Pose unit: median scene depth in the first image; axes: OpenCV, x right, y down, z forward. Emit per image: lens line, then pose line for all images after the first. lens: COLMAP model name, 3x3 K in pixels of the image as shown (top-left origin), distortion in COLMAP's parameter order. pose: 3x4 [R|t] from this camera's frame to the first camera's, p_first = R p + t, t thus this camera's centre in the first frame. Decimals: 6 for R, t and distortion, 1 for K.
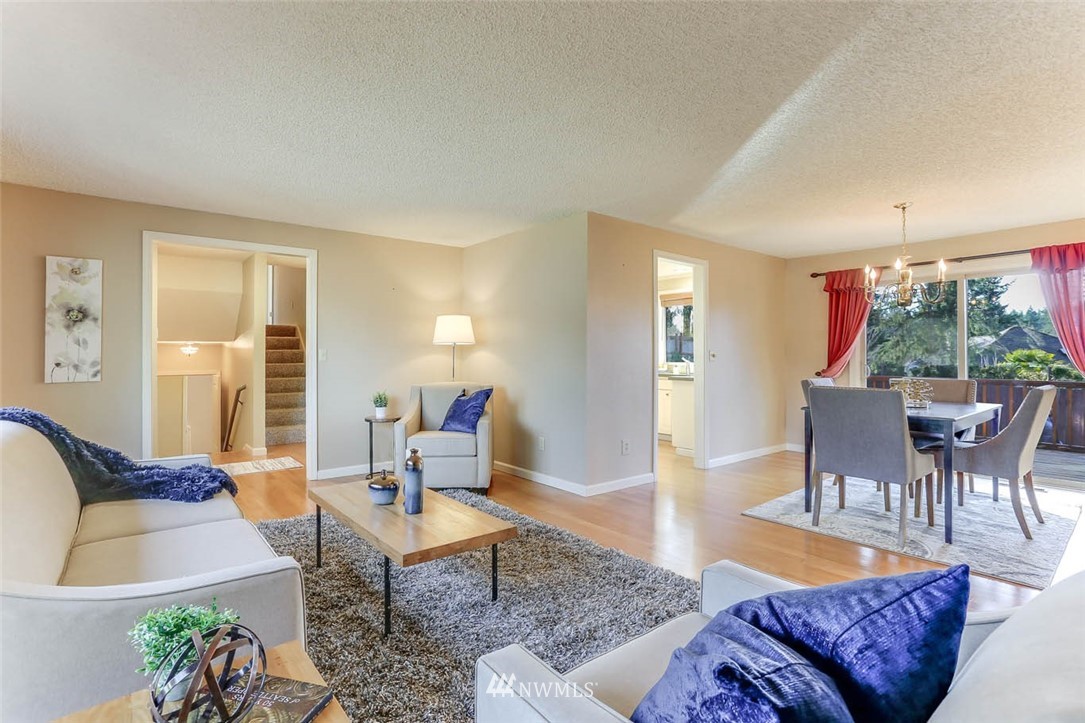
lens RADIAL K [[525.3, 0, 534.9], [0, 525.3, 351.9], [0, 0, 1]] dist [-0.027508, 0.010682]
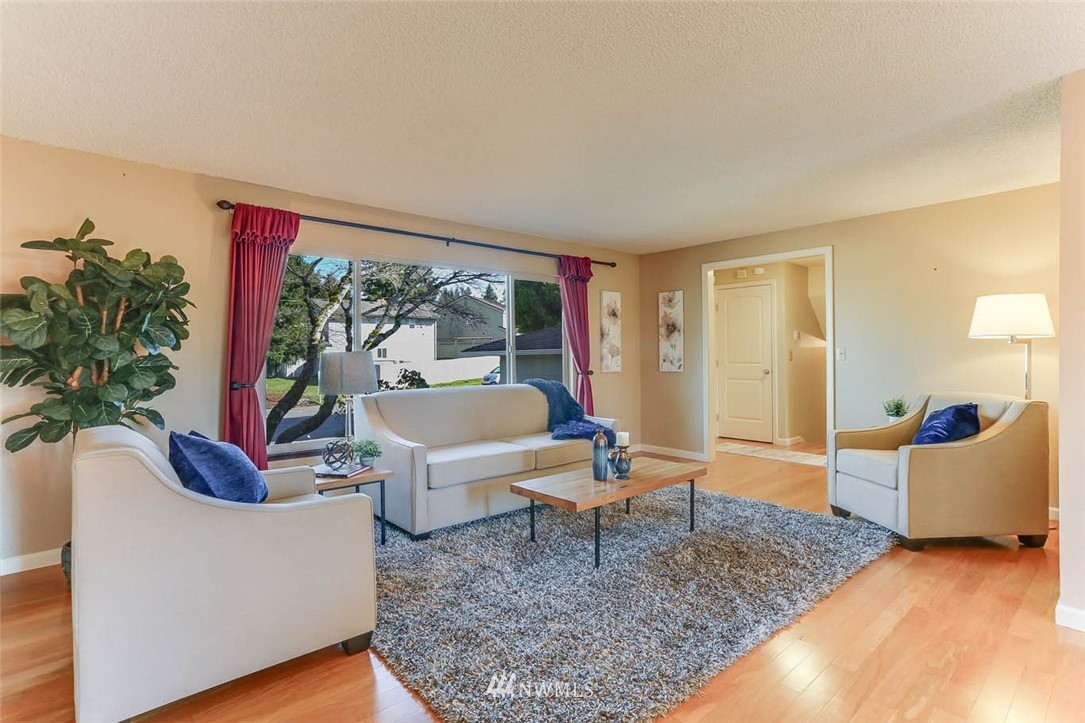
lens RADIAL K [[525.3, 0, 542.8], [0, 525.3, 353.4], [0, 0, 1]] dist [-0.027508, 0.010682]
pose [[0.067209, -0.003280, -0.997734, 0.649796], [0.012300, 0.999921, -0.002459, 0.002837], [0.997663, -0.012107, 0.067244, 0.504706]]
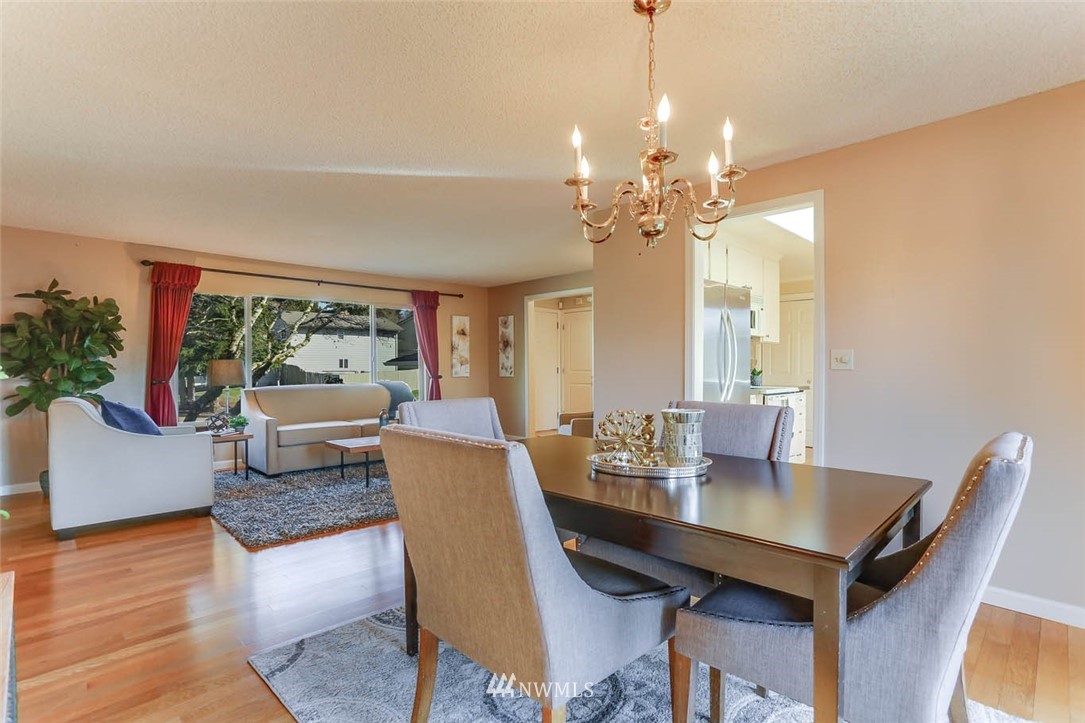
lens RADIAL K [[525.3, 0, 545.2], [0, 525.3, 366.5], [0, 0, 1]] dist [-0.027508, 0.010682]
pose [[0.118994, -0.000499, -0.992895, 1.197119], [0.009170, 0.999958, 0.000596, 0.018224], [0.992853, -0.009176, 0.118994, 0.896251]]
